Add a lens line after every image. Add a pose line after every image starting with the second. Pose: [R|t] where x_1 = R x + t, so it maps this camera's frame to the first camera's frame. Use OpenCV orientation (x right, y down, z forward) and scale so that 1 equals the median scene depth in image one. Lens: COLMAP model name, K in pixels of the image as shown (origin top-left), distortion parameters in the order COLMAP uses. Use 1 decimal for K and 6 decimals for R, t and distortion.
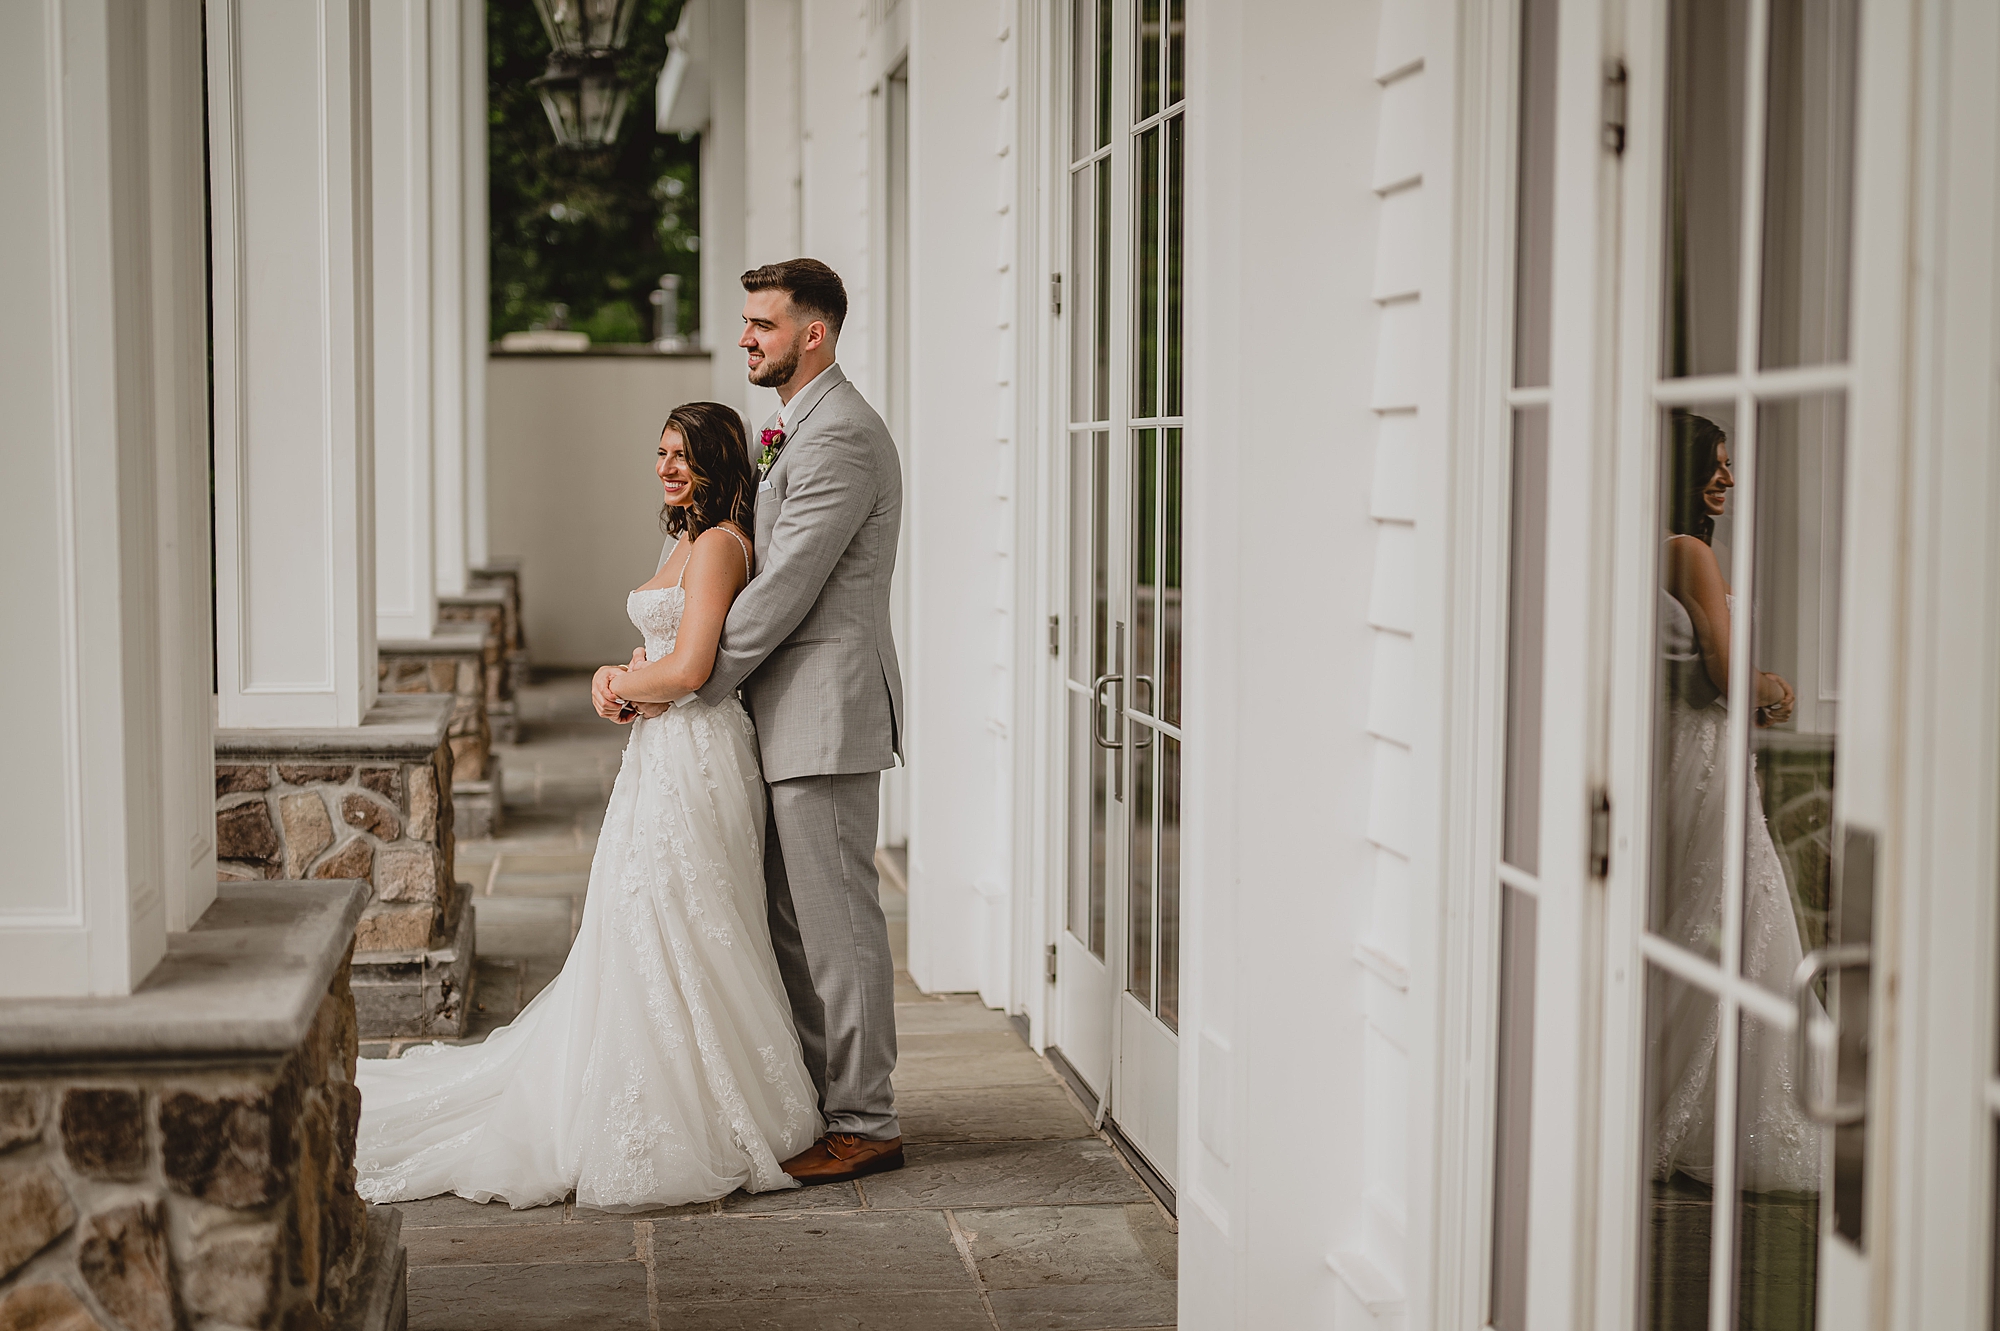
lens RADIAL K [[2944.4, 0, 1002.8], [0, 2944.4, 701.4], [0, 0, 1]] dist [0.005108, -0.009037]
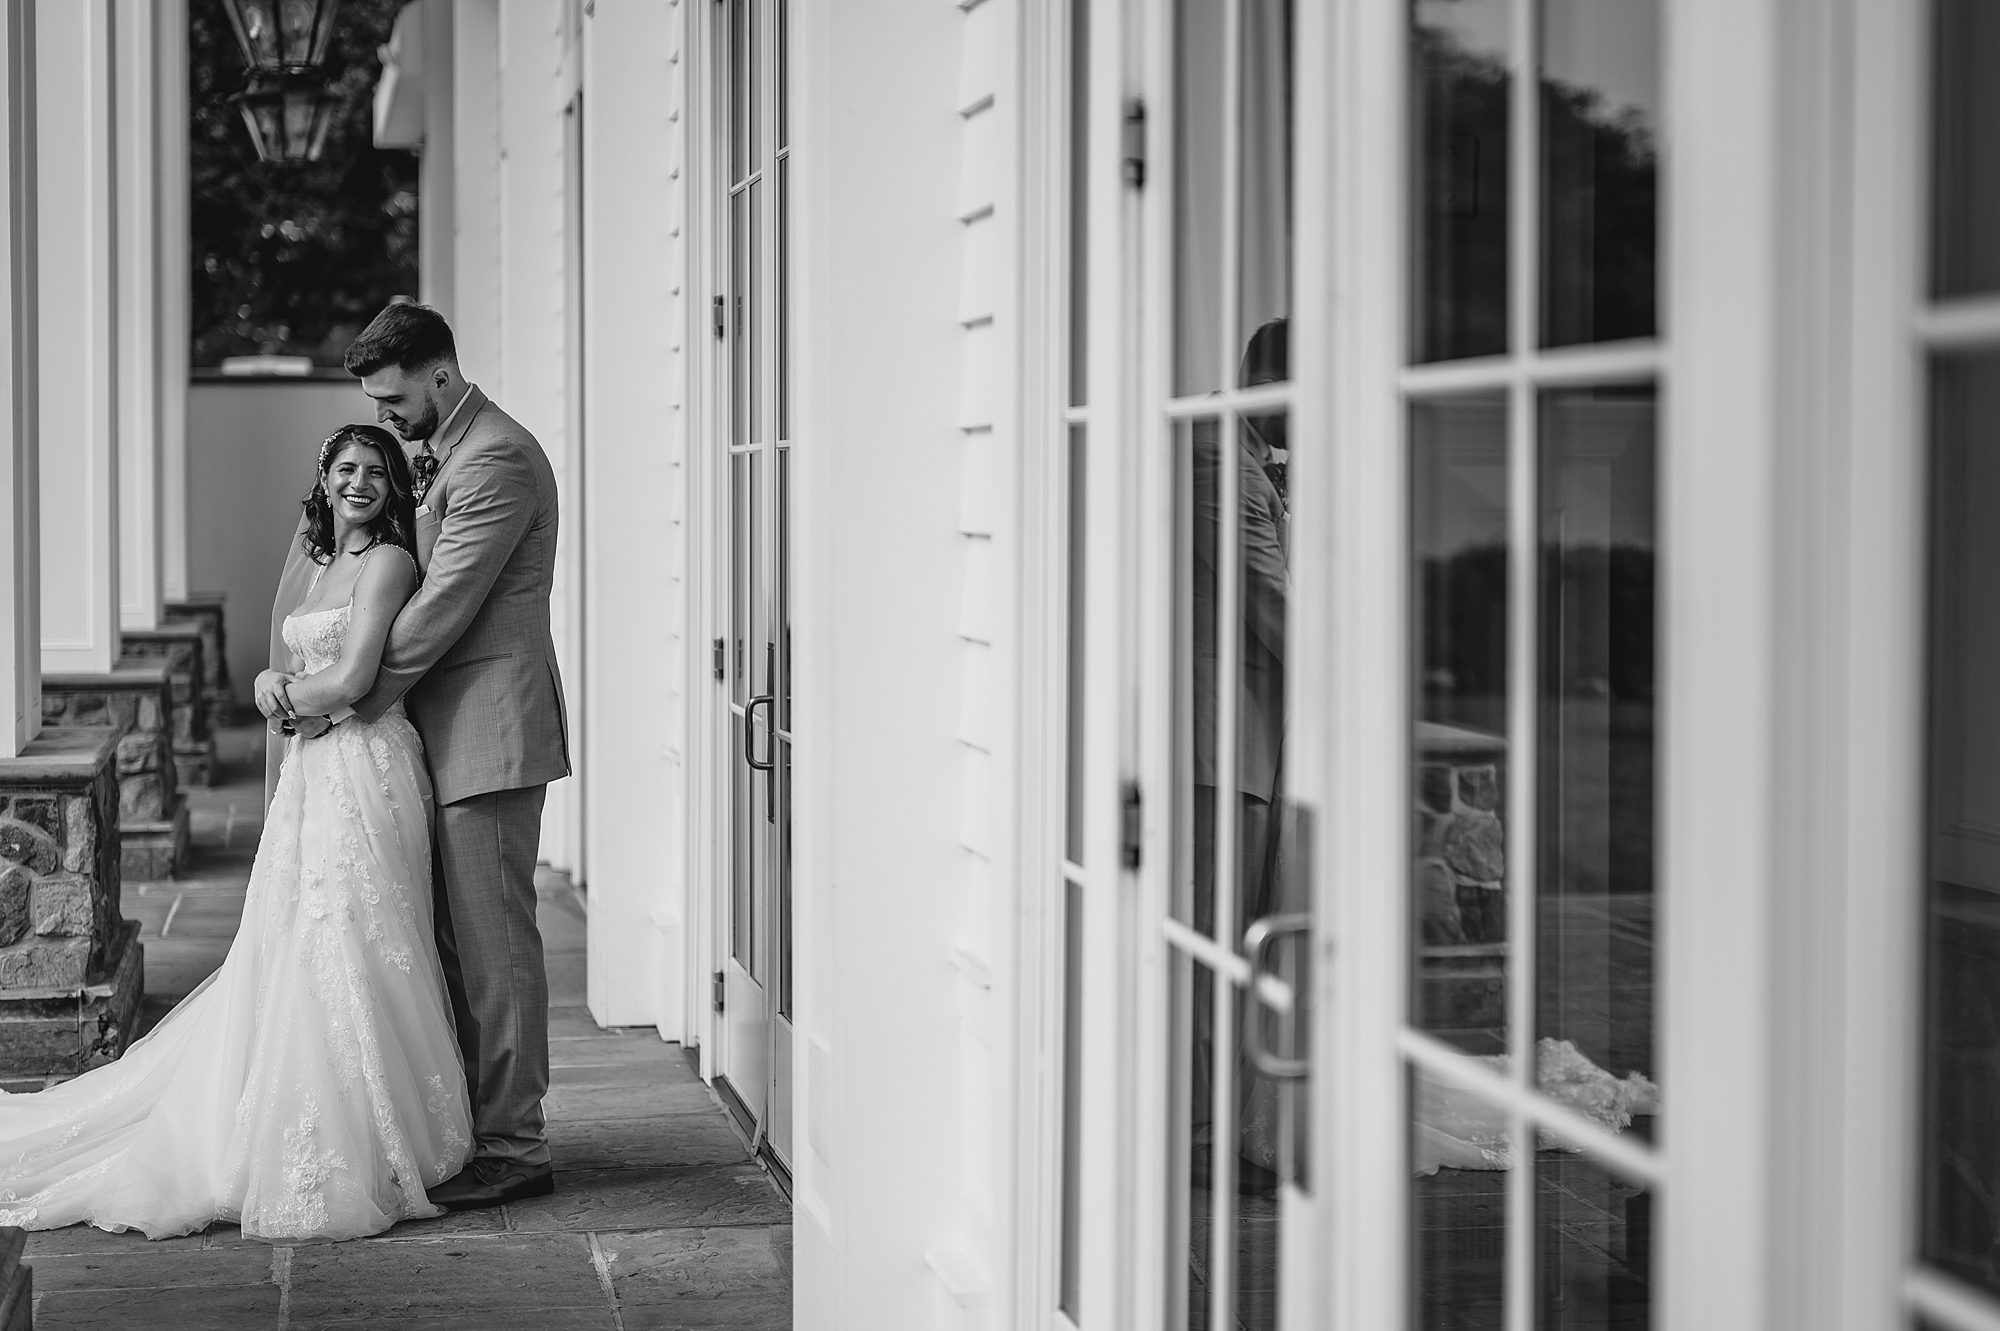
lens RADIAL K [[3121.9, 0, 855.4], [0, 3121.9, 613.3], [0, 0, 1]] dist [-0.002880, 0.021097]
pose [[0.999484, -0.005719, 0.031614, 0.032793], [0.007044, 0.999095, -0.041954, 0.007218], [-0.031345, 0.042155, 0.998619, -0.056648]]
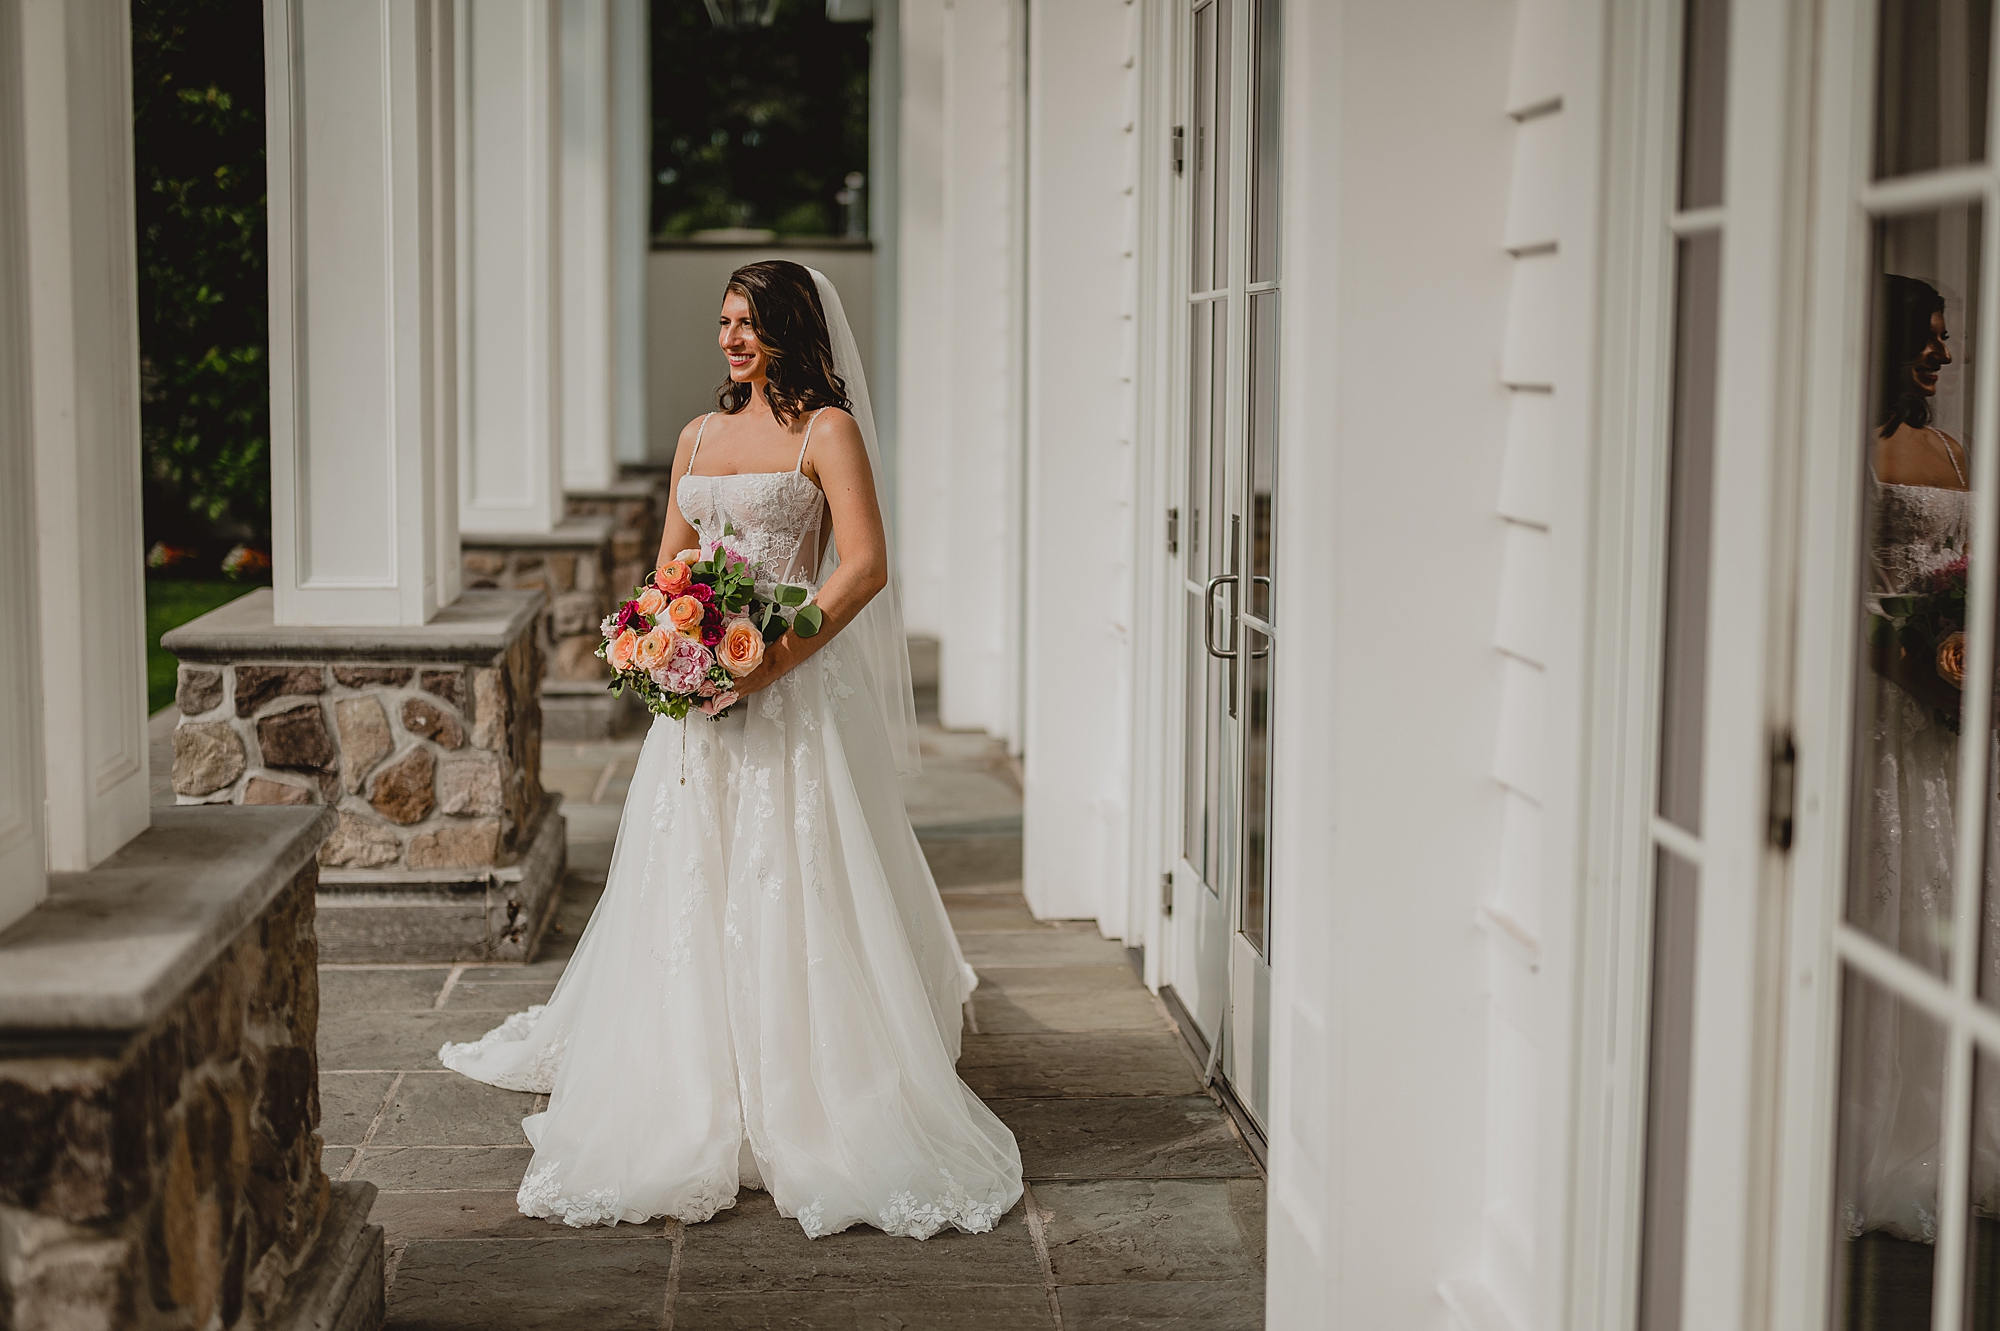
lens RADIAL K [[2919.8, 0, 977.7], [0, 2919.8, 661.2], [0, 0, 1]] dist [-0.006557, 0.028033]
pose [[0.997431, 0.009121, -0.071052, 0.023629], [-0.007618, 0.999742, 0.021388, -0.001214], [0.071228, -0.020792, 0.997243, 0.113419]]
